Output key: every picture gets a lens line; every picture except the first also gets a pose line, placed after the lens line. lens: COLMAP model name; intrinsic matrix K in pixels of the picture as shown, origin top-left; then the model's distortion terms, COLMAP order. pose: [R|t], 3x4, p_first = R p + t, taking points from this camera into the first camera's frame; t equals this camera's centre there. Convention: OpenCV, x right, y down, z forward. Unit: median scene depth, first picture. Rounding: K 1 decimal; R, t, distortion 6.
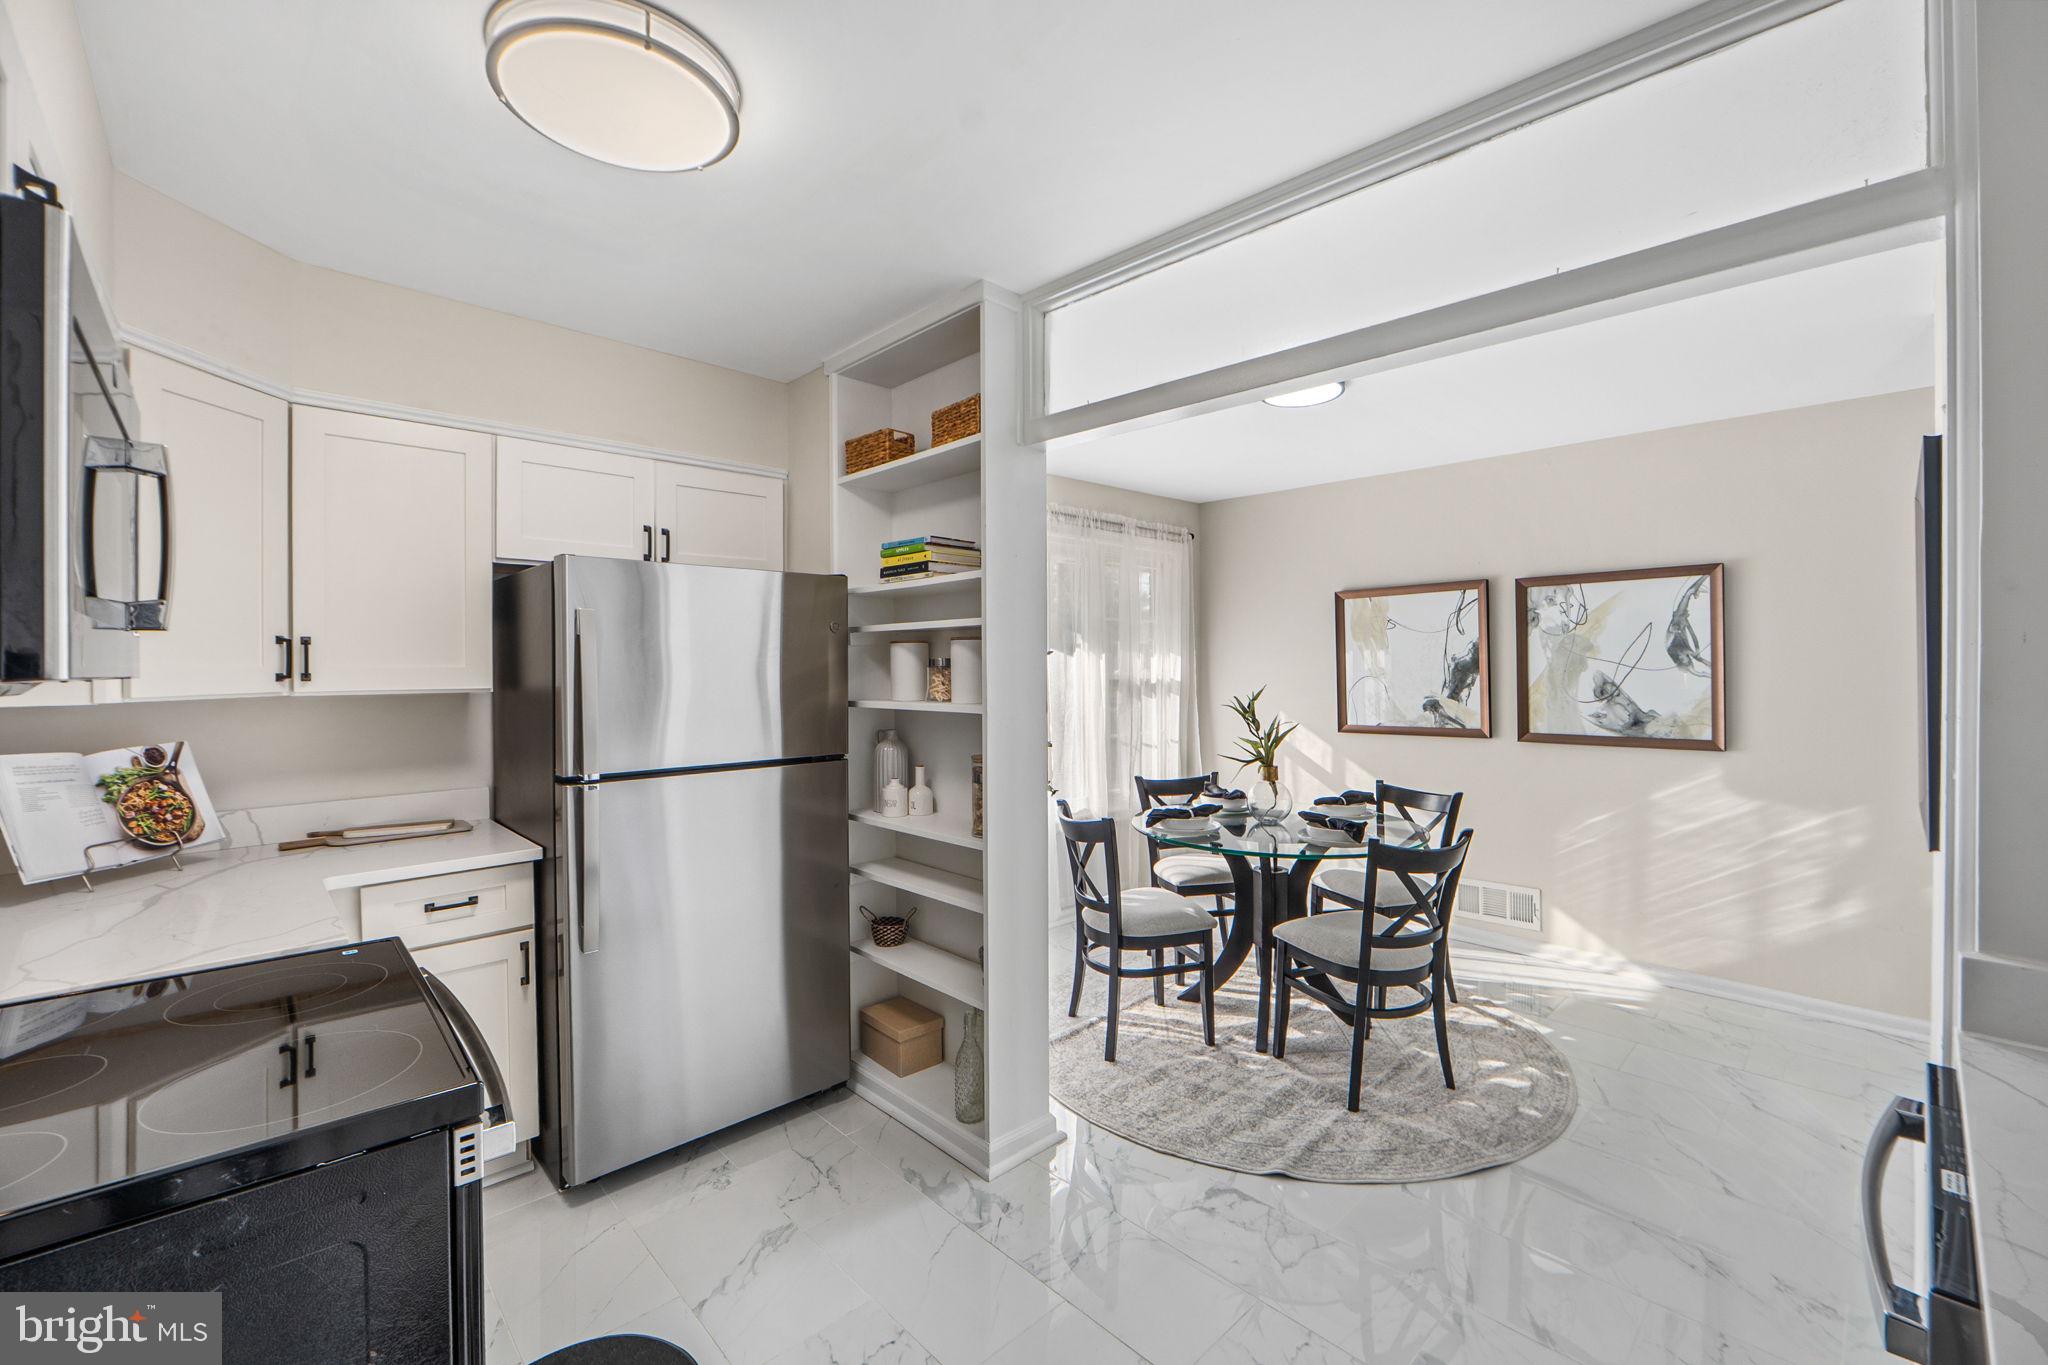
lens RADIAL K [[857.0, 0, 1021.3], [0, 857.0, 674.5], [0, 0, 1]] dist [-0.011409, -0.000377]
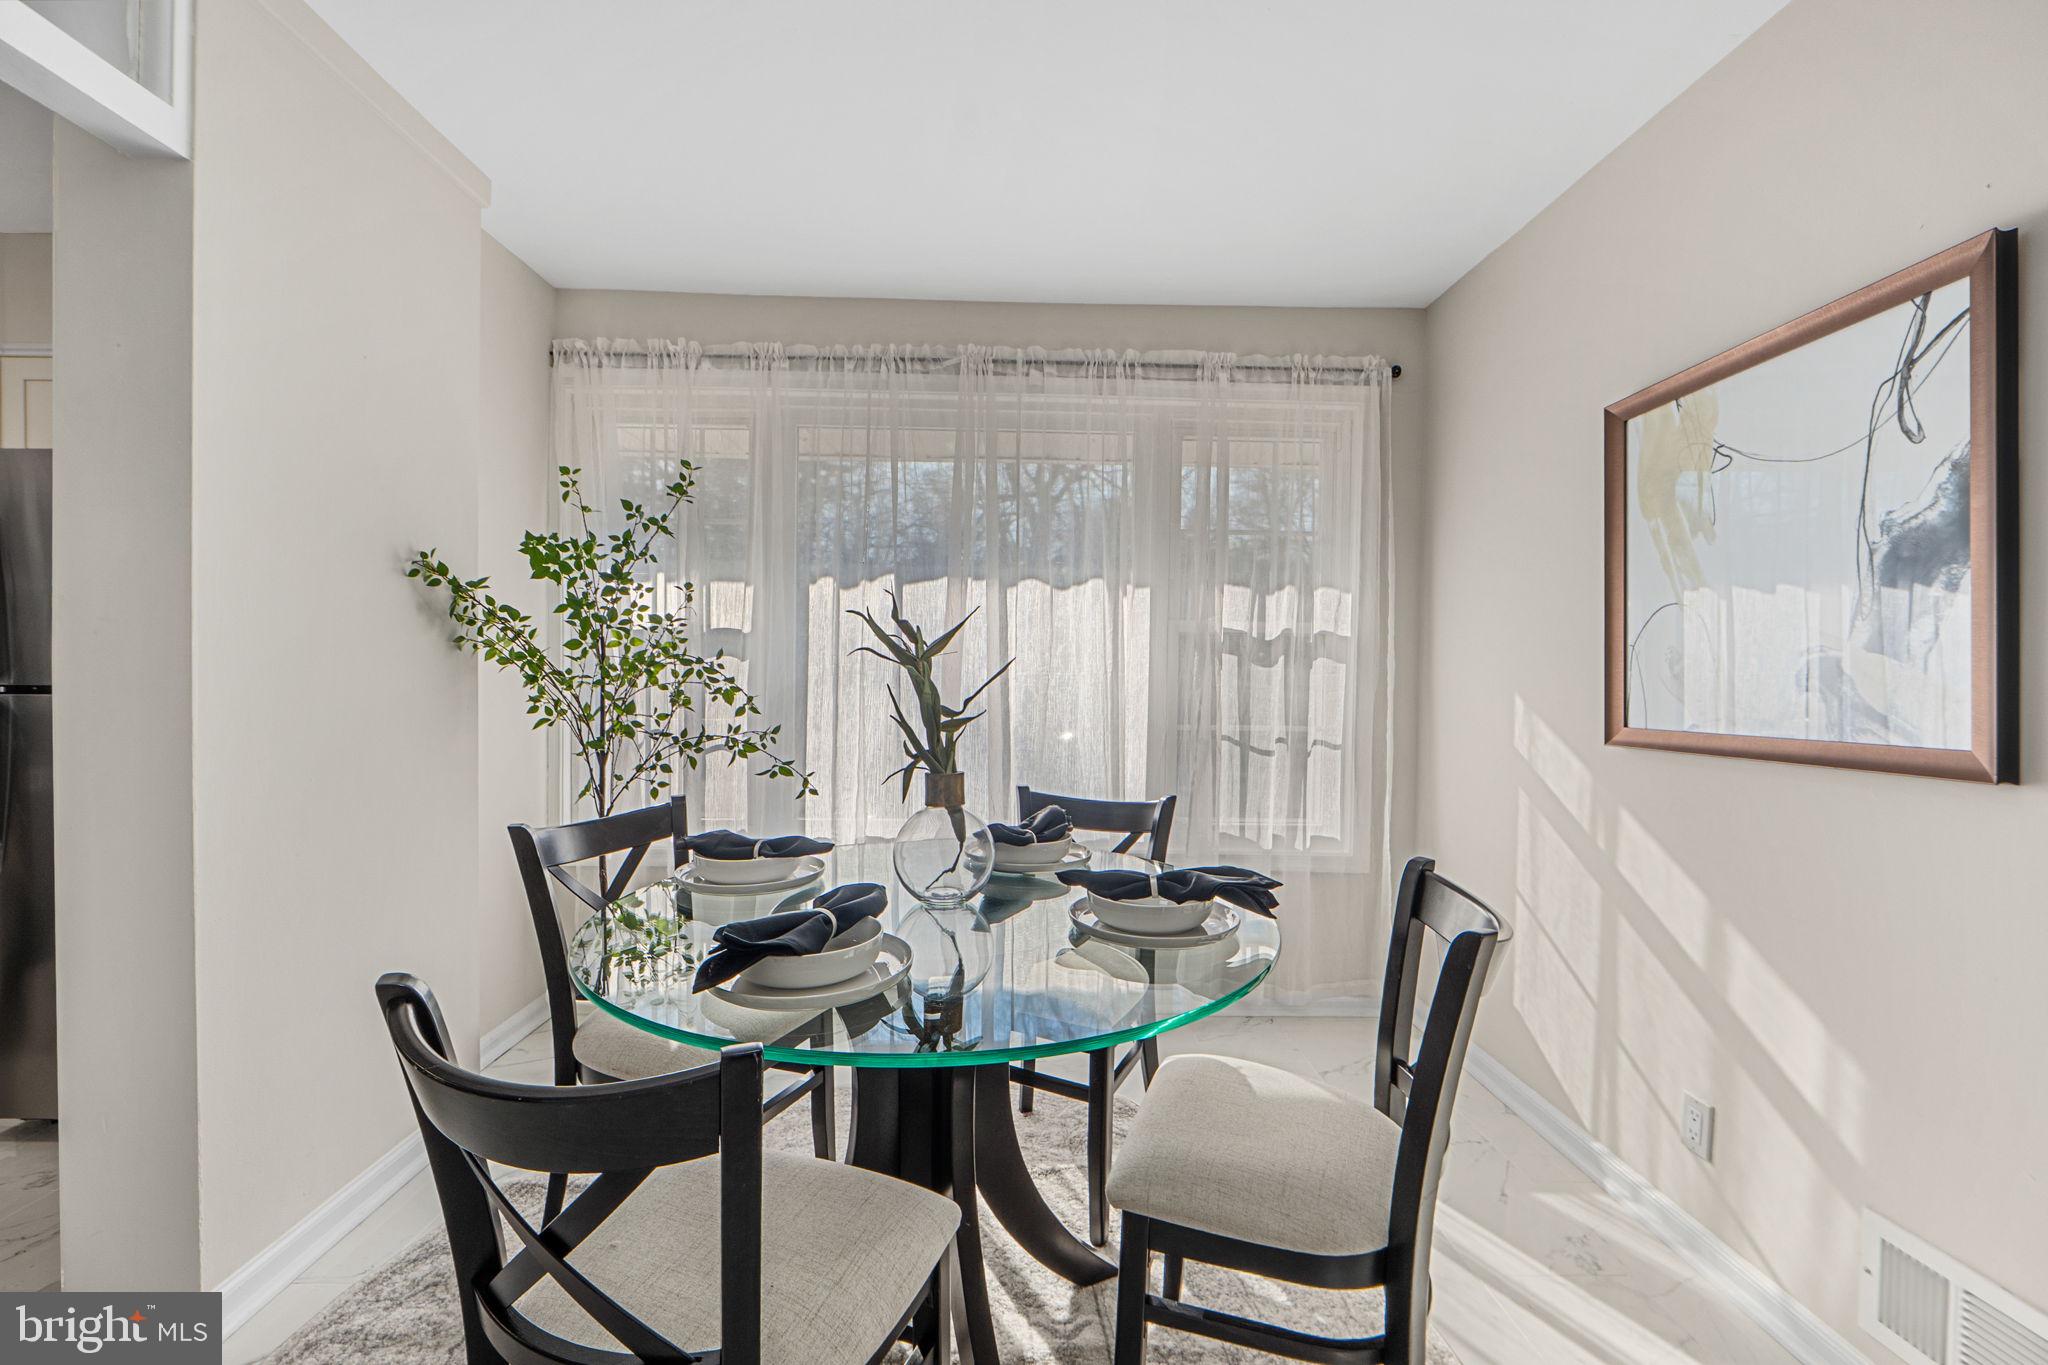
lens RADIAL K [[857.0, 0, 1044.5], [0, 857.0, 682.1], [0, 0, 1]] dist [-0.011409, -0.000377]
pose [[0.763515, 0.013224, -0.645655, 0.525403], [-0.012060, 0.999908, 0.006218, 0.046667], [0.645677, 0.003039, 0.763604, 0.621937]]
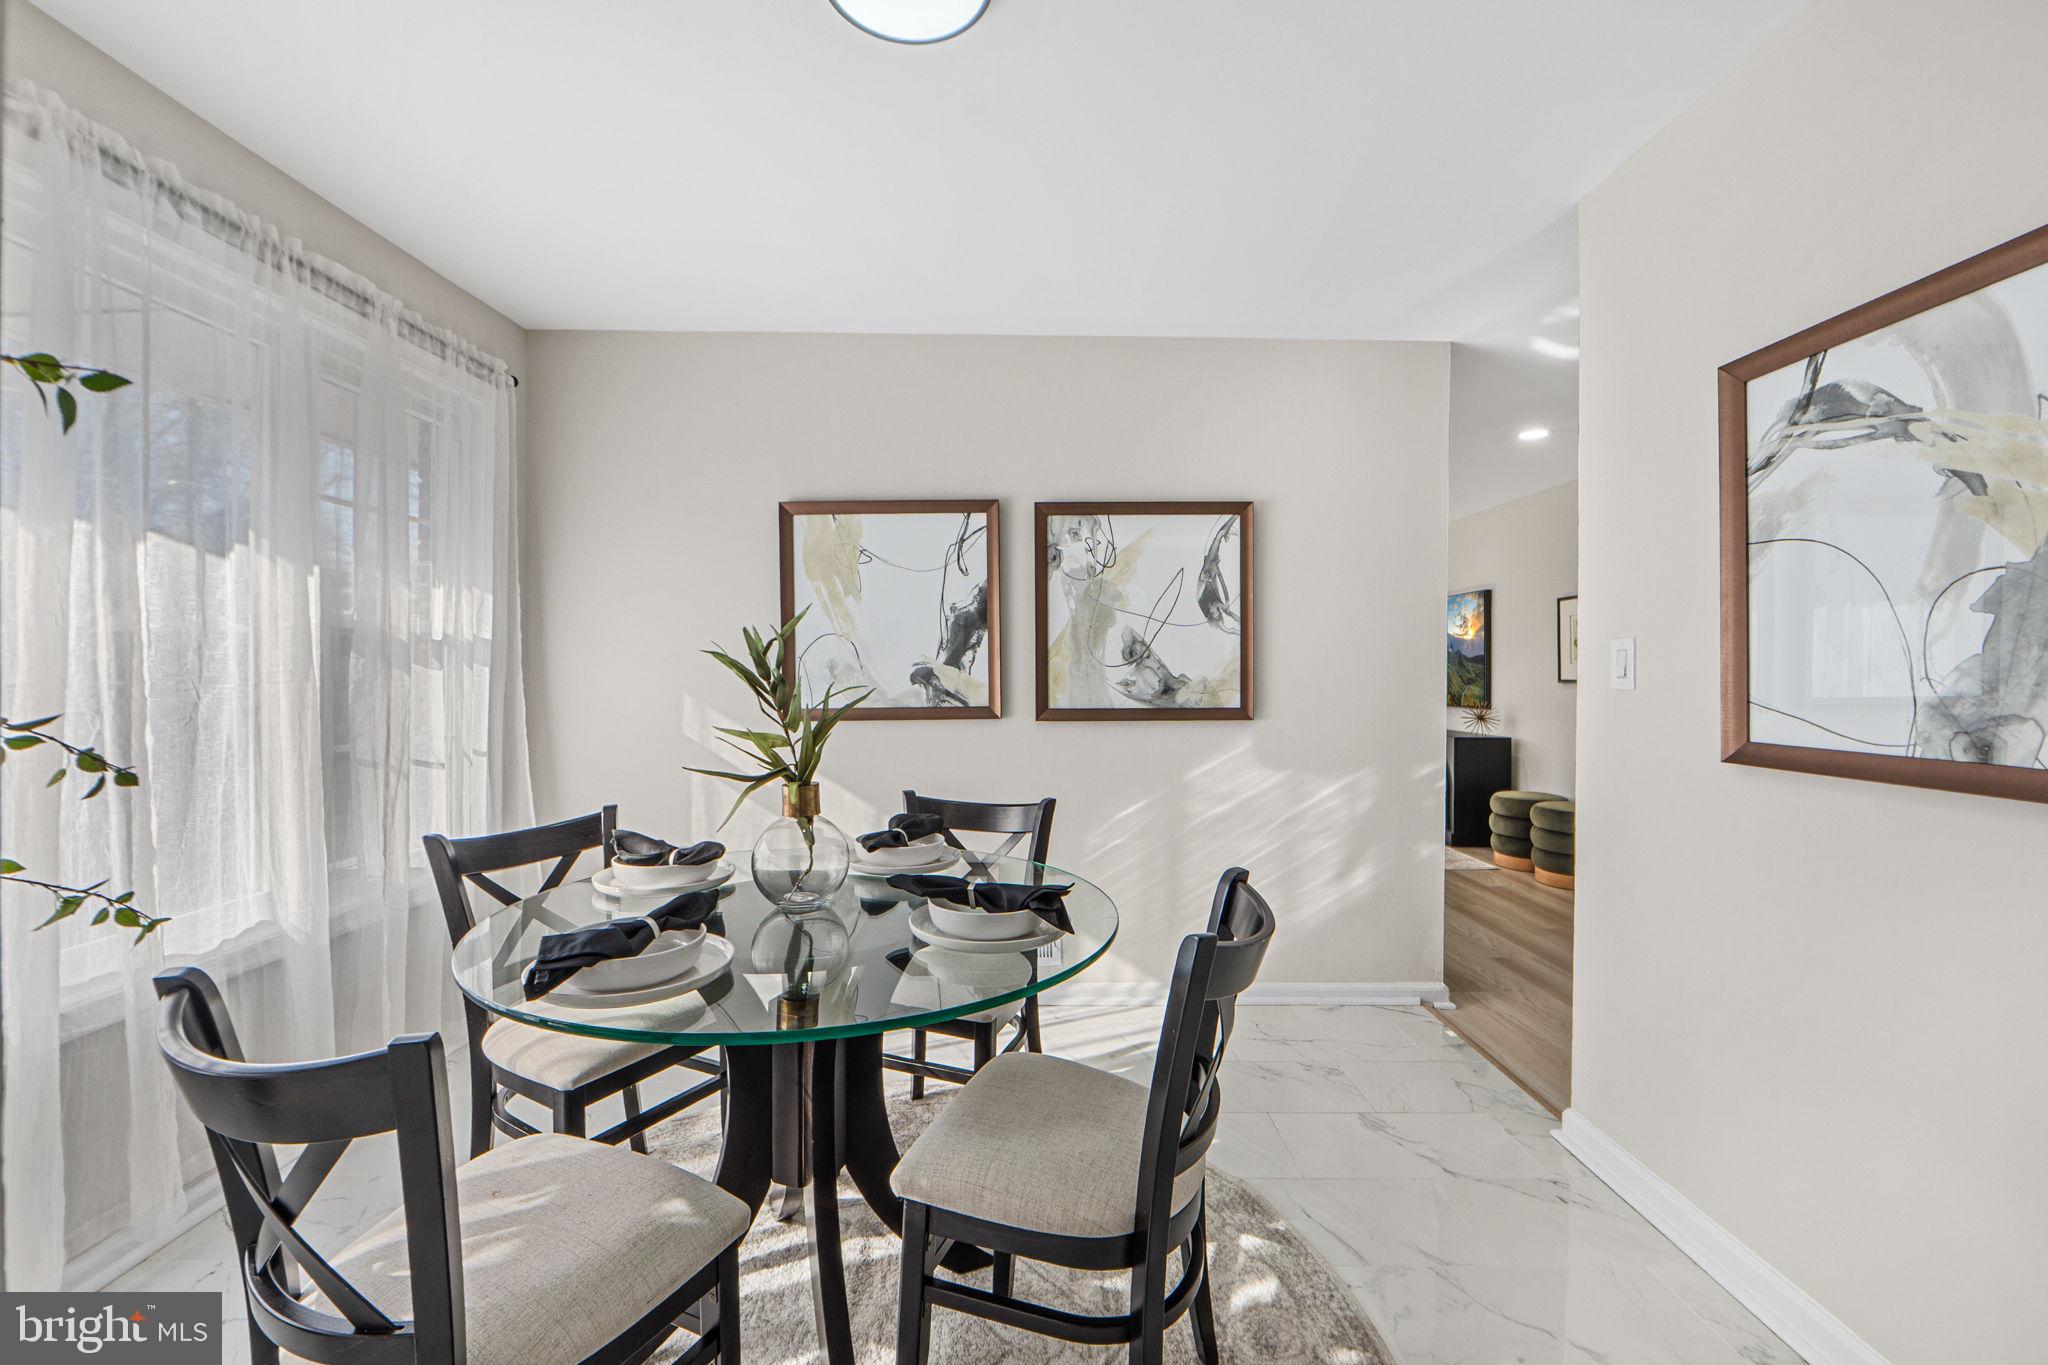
lens RADIAL K [[857.0, 0, 1032.1], [0, 857.0, 671.0], [0, 0, 1]] dist [-0.011409, -0.000377]
pose [[0.676209, 0.003546, 0.736702, 0.026944], [0.001125, 0.999982, -0.005847, 0.041869], [-0.736709, 0.004782, 0.676193, 0.523983]]
